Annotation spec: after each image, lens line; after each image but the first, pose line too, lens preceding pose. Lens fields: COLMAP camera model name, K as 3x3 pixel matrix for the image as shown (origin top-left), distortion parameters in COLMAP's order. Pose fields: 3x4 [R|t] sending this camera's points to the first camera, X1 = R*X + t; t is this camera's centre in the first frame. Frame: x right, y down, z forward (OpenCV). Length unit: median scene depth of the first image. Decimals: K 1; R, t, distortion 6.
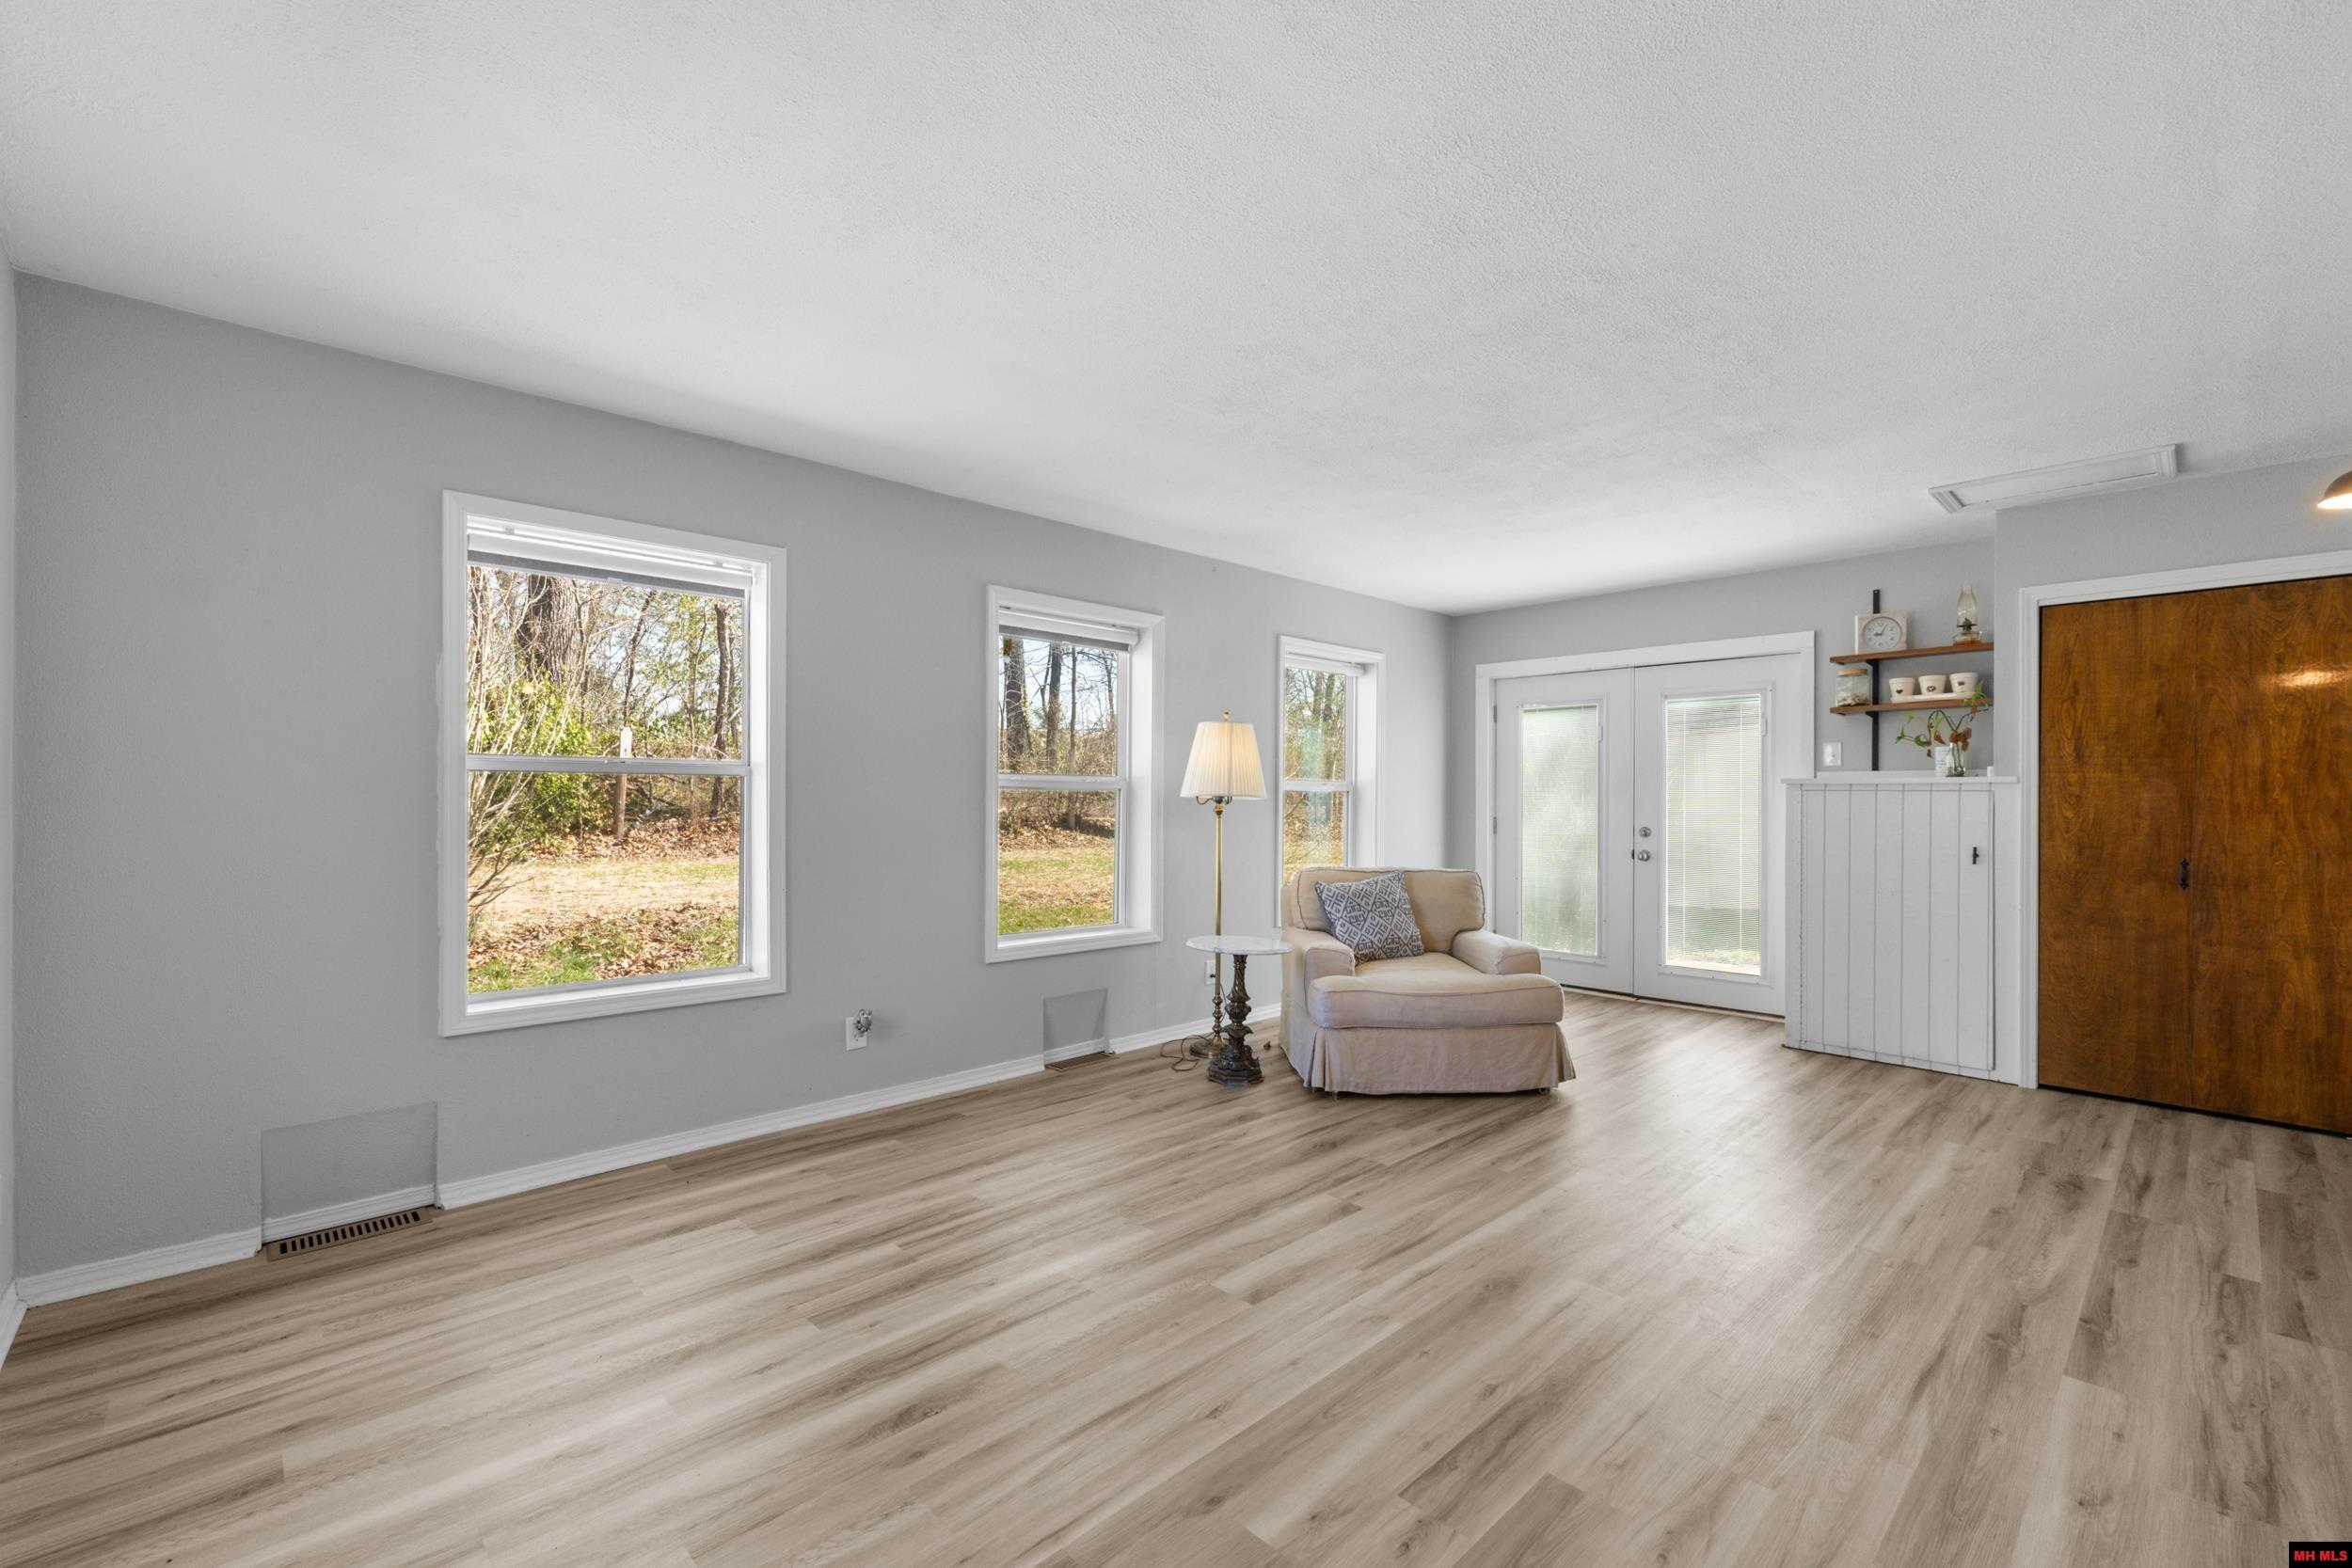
lens RADIAL K [[997.3, 0, 1186.1], [0, 997.3, 786.1], [0, 0, 1]] dist [0.001178, -0.000332]
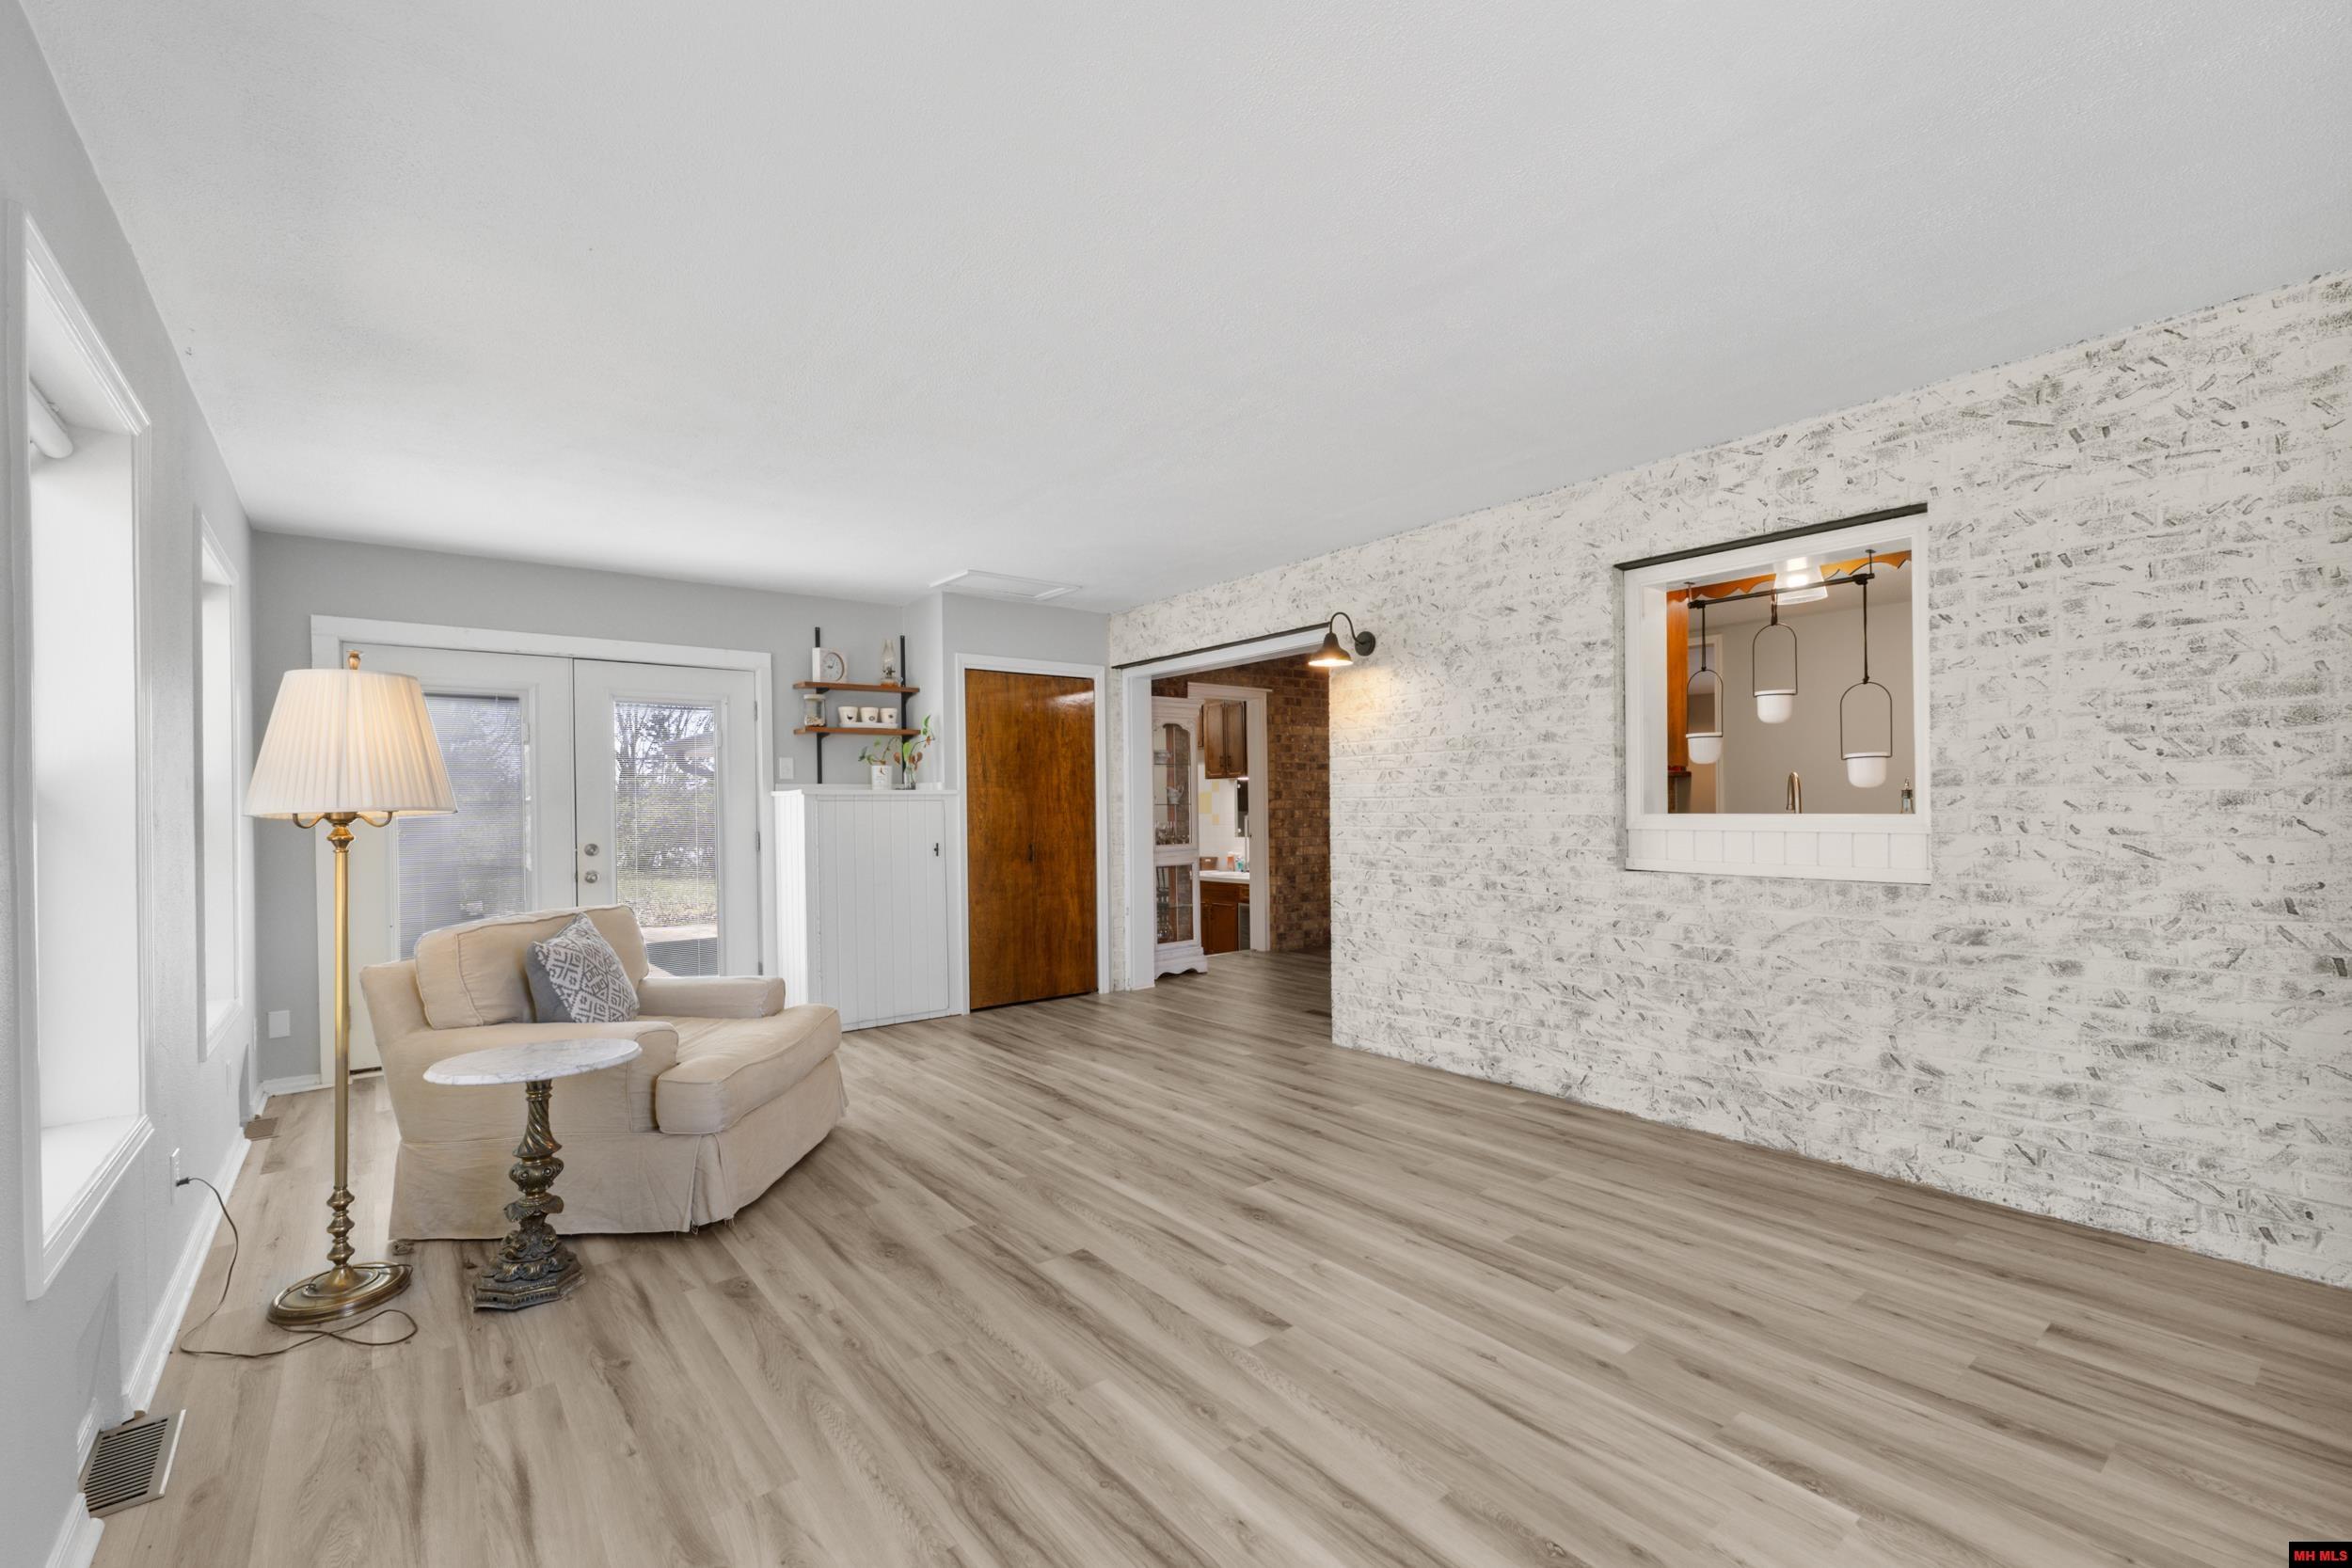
lens RADIAL K [[997.3, 0, 1185.1], [0, 997.3, 799.8], [0, 0, 1]] dist [0.001178, -0.000332]
pose [[0.086344, 0.000607, 0.996265, -0.546911], [0.000929, 0.999999, -0.000689, 0.005444], [-0.996265, 0.000985, 0.086344, 0.614624]]
